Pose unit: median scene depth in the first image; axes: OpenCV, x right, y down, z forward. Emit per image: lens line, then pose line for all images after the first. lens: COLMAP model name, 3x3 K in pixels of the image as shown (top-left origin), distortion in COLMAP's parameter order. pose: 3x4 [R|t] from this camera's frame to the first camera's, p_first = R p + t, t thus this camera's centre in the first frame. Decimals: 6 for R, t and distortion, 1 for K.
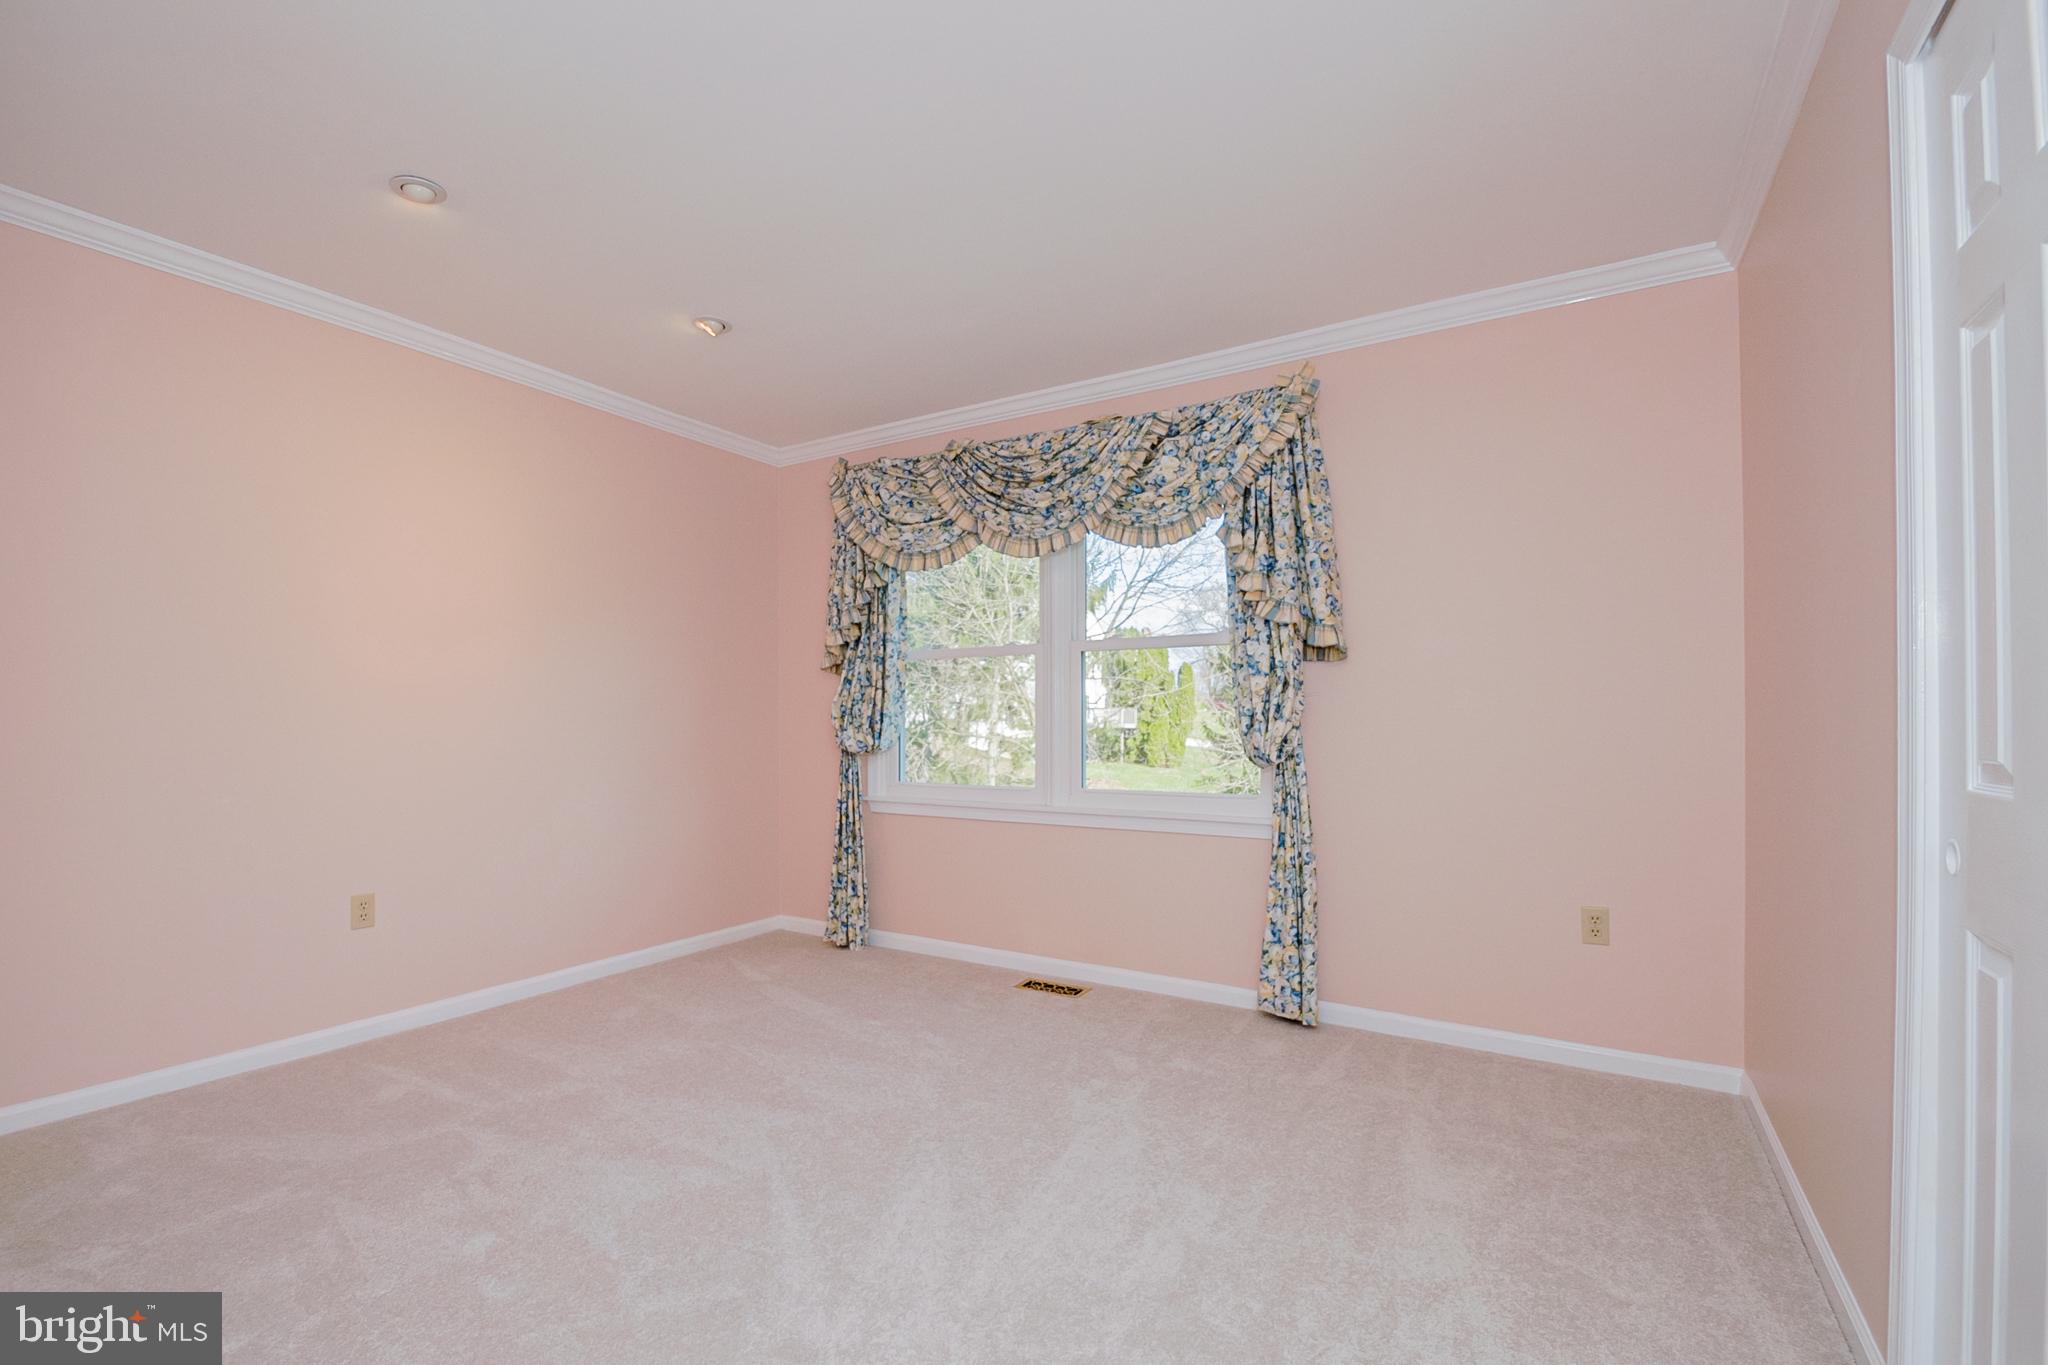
lens RADIAL K [[913.3, 0, 1011.0], [0, 913.3, 692.7], [0, 0, 1]] dist [0.004881, -0.011136]
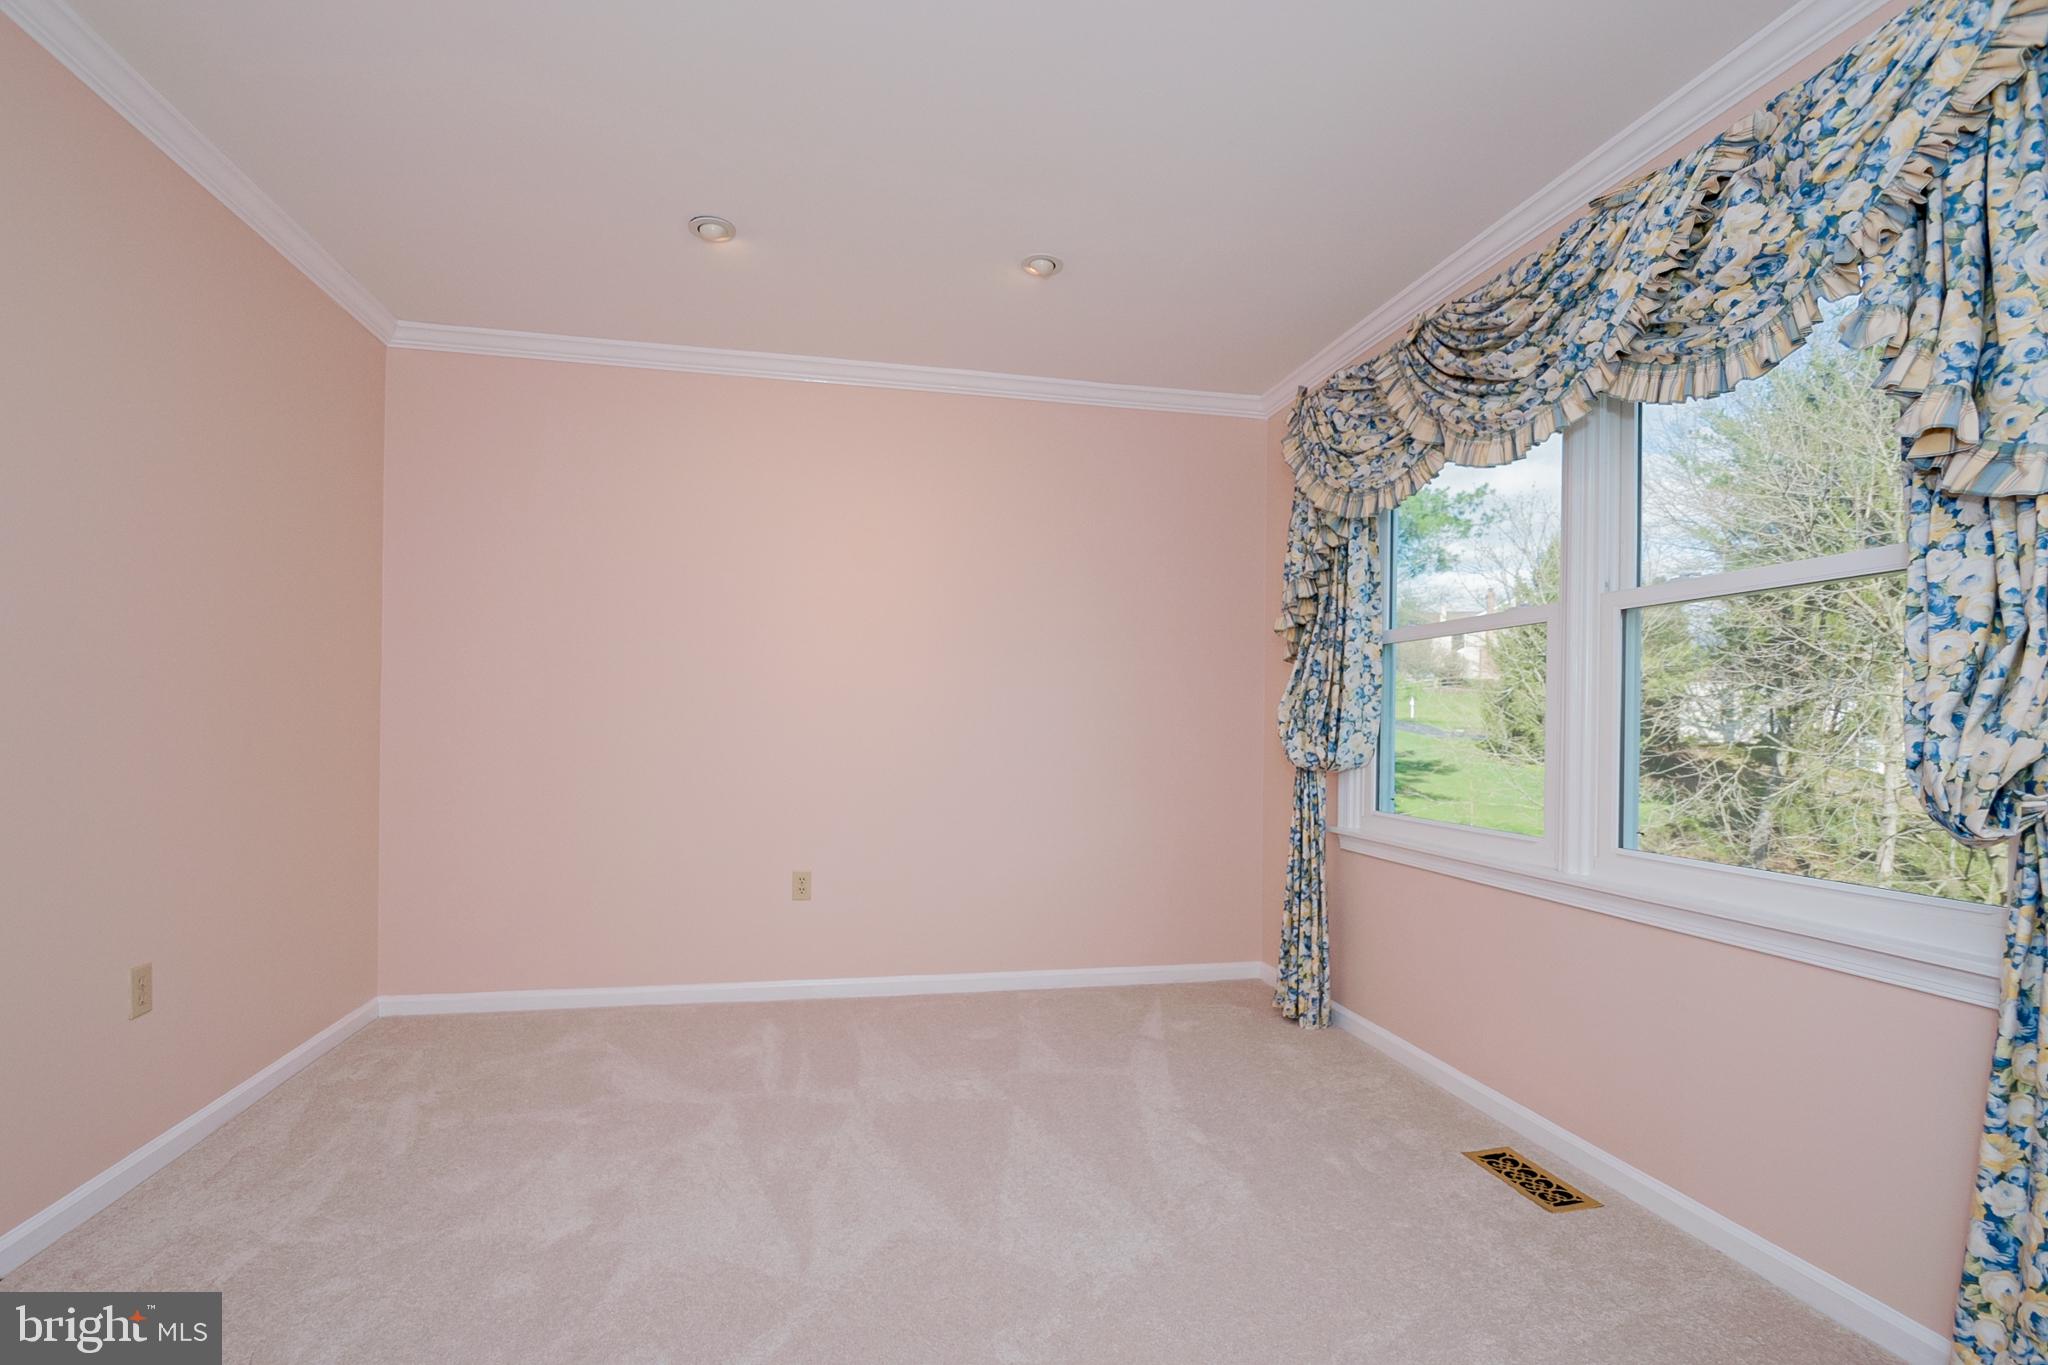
lens RADIAL K [[913.3, 0, 1012.0], [0, 913.3, 704.0], [0, 0, 1]] dist [0.004881, -0.011136]
pose [[0.670209, -0.004870, -0.742157, 0.265556], [0.008006, 0.999968, 0.000668, 0.011179], [0.742130, -0.006389, 0.670226, 0.357368]]
